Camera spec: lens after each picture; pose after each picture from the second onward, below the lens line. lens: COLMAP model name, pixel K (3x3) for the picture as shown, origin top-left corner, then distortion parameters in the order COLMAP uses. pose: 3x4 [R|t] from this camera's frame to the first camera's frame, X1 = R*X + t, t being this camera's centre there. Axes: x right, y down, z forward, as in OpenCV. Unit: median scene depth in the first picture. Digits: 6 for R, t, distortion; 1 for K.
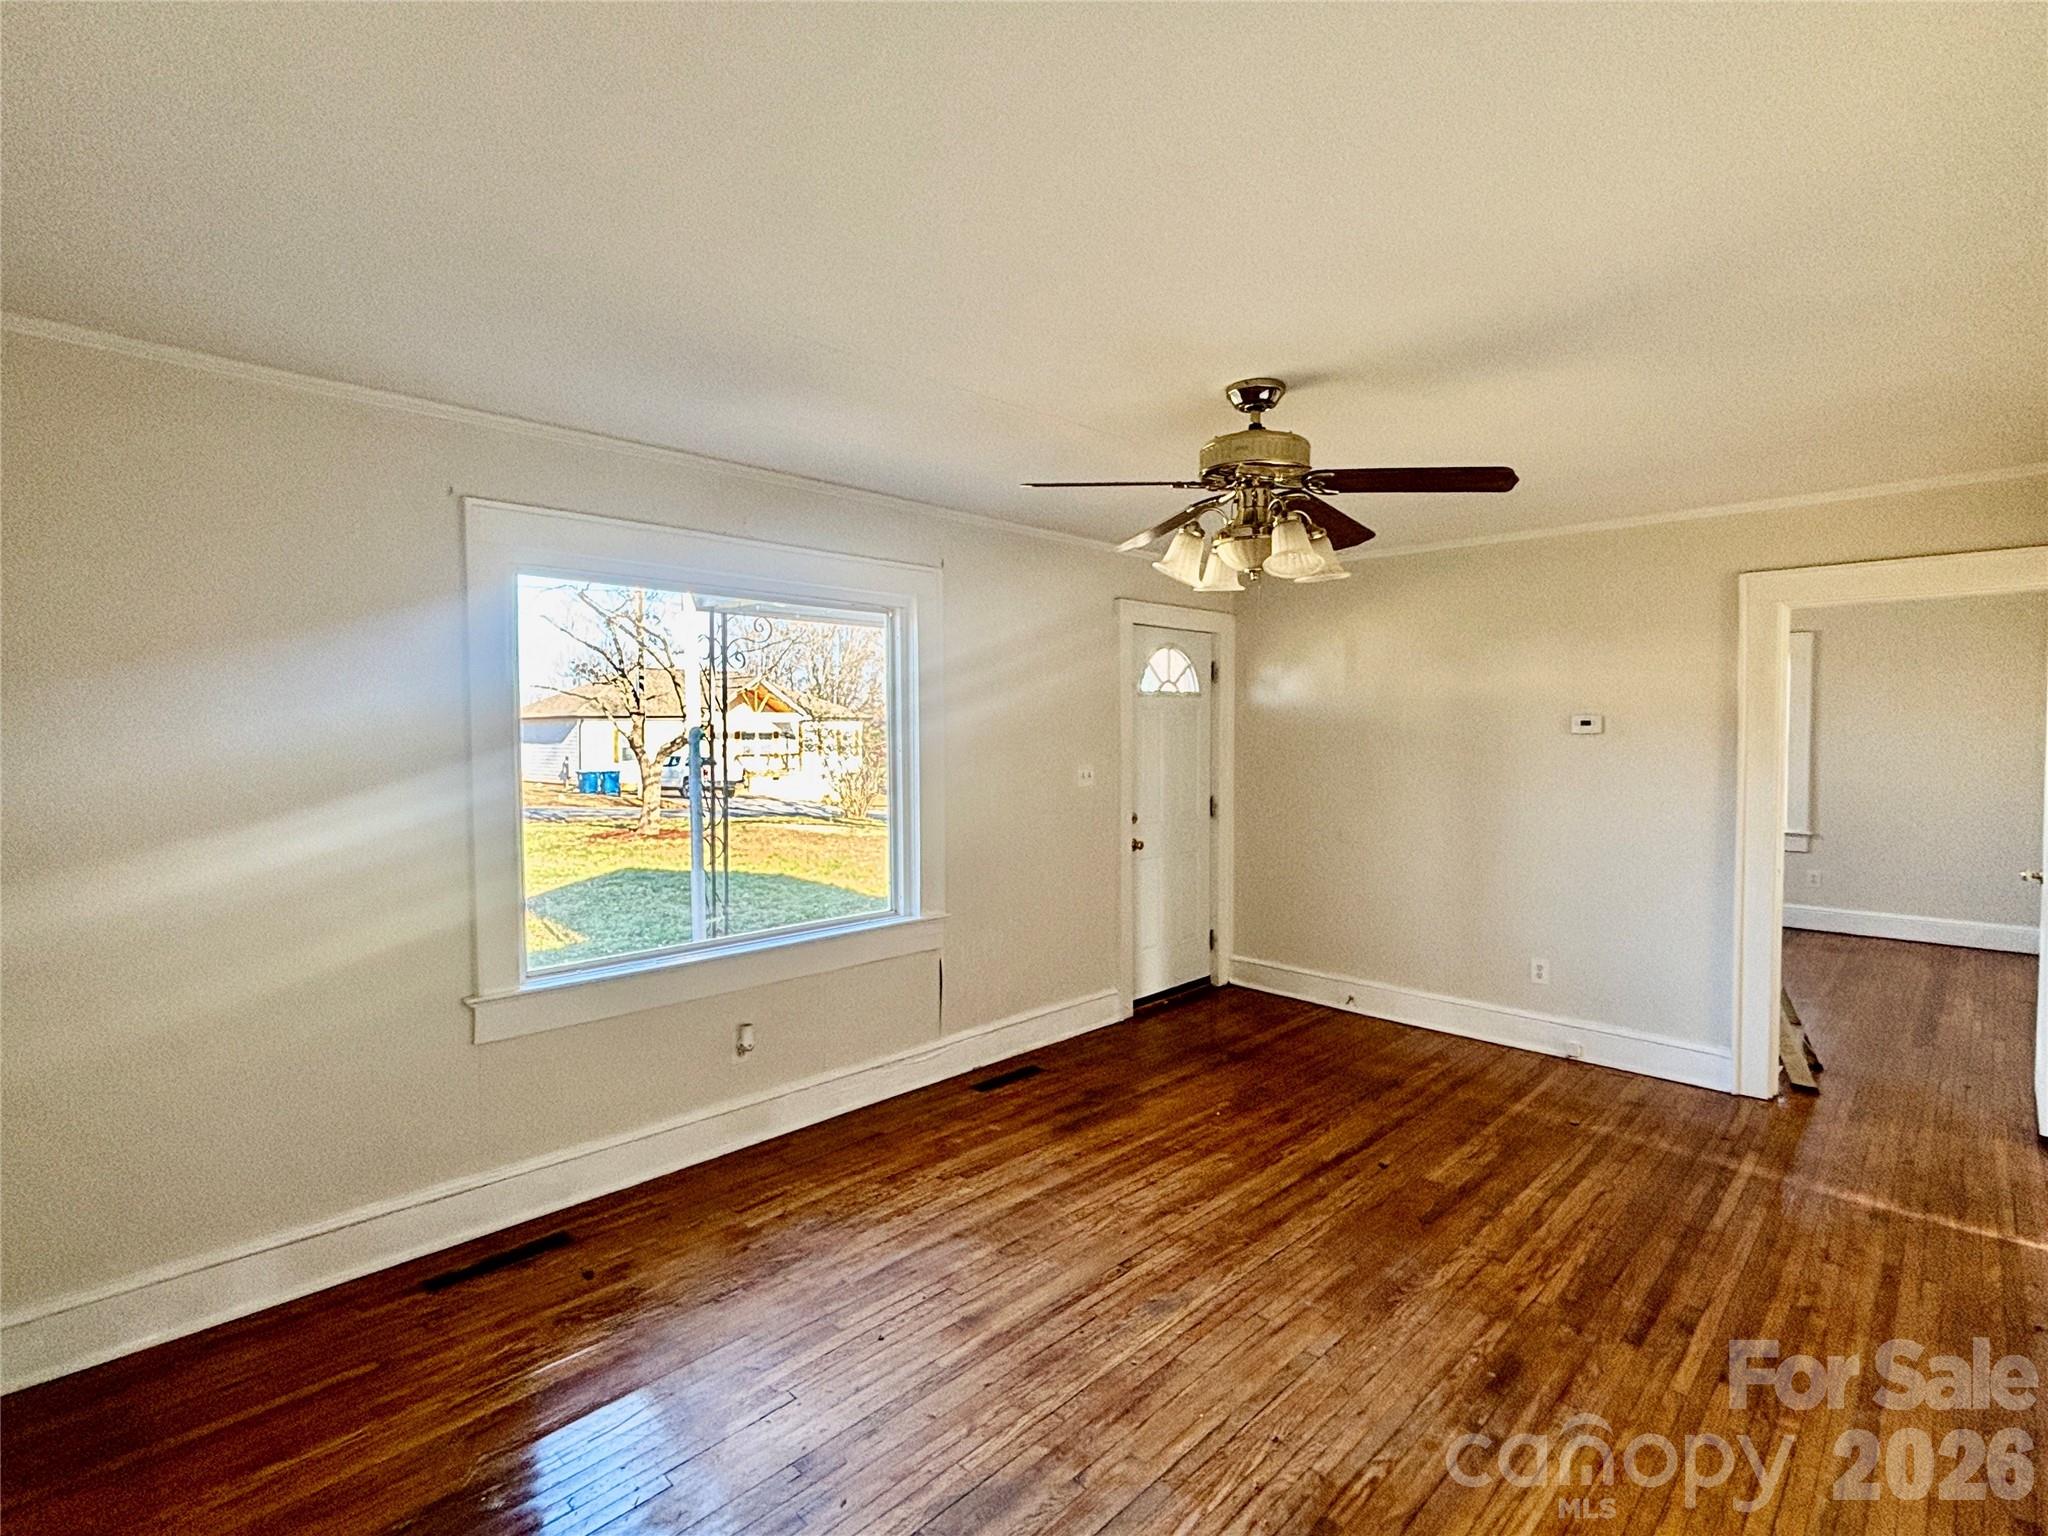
lens RADIAL K [[991.8, 0, 1026.9], [0, 991.8, 765.6], [0, 0, 1]] dist [-0.005392, -0.000369]
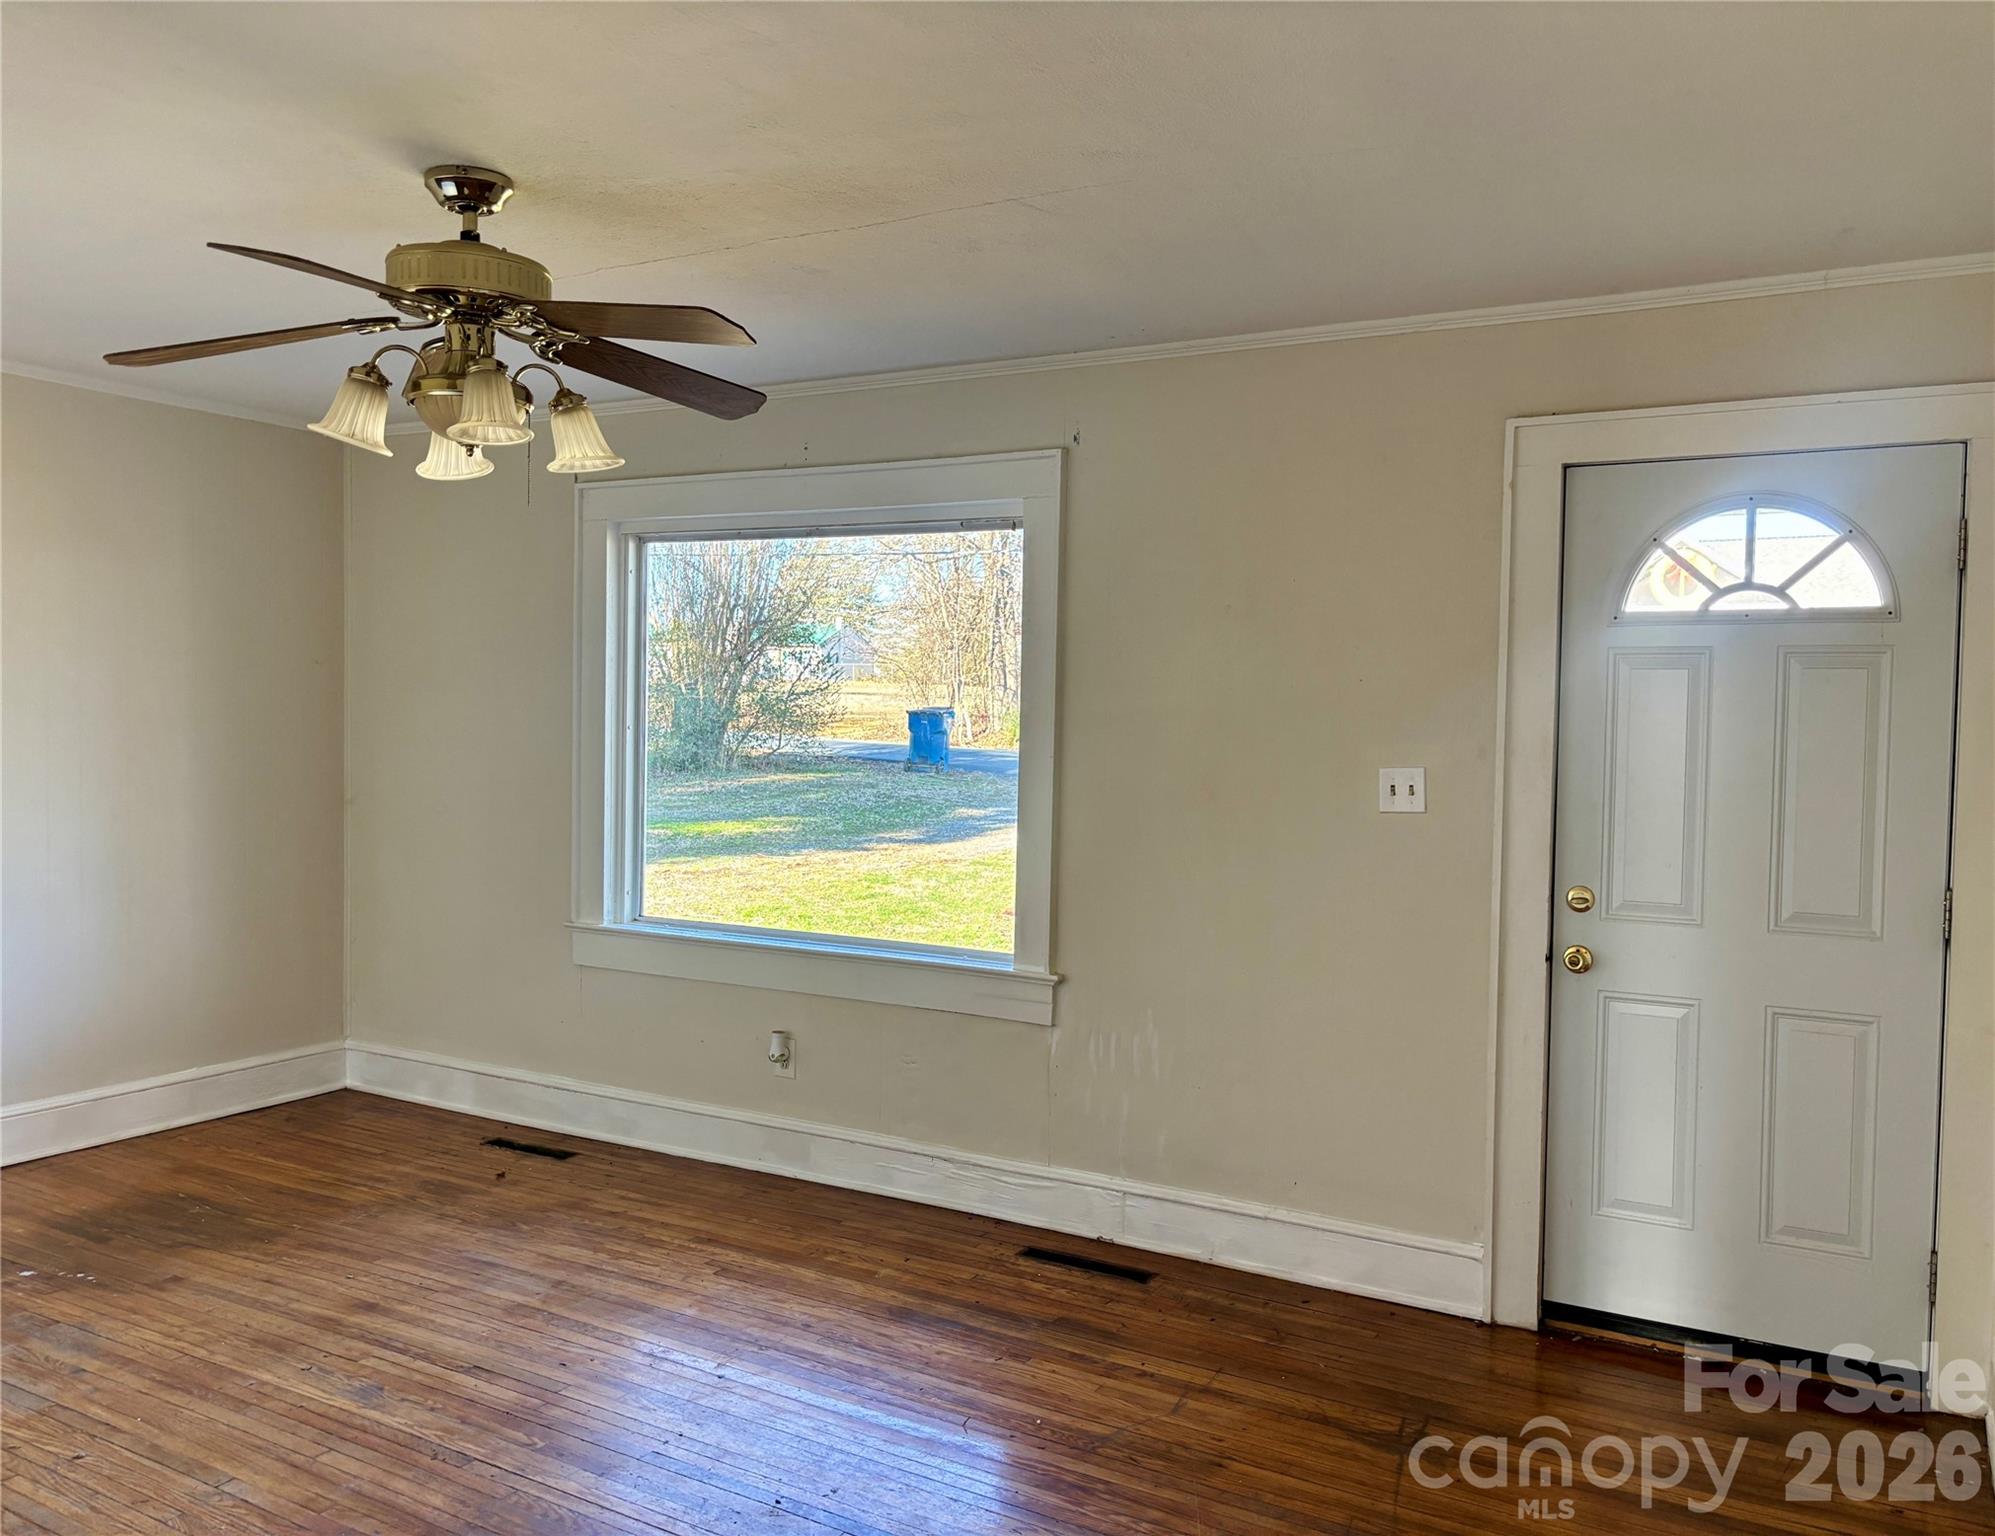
lens RADIAL K [[1560.2, 0, 999.7], [0, 1560.2, 766.5], [0, 0, 1]] dist [0.025001, -0.009641]
pose [[0.258777, 0.042586, -0.964998, 1.126310], [-0.058539, 0.997883, 0.028339, -0.017409], [0.964162, 0.049156, 0.260722, 0.872695]]
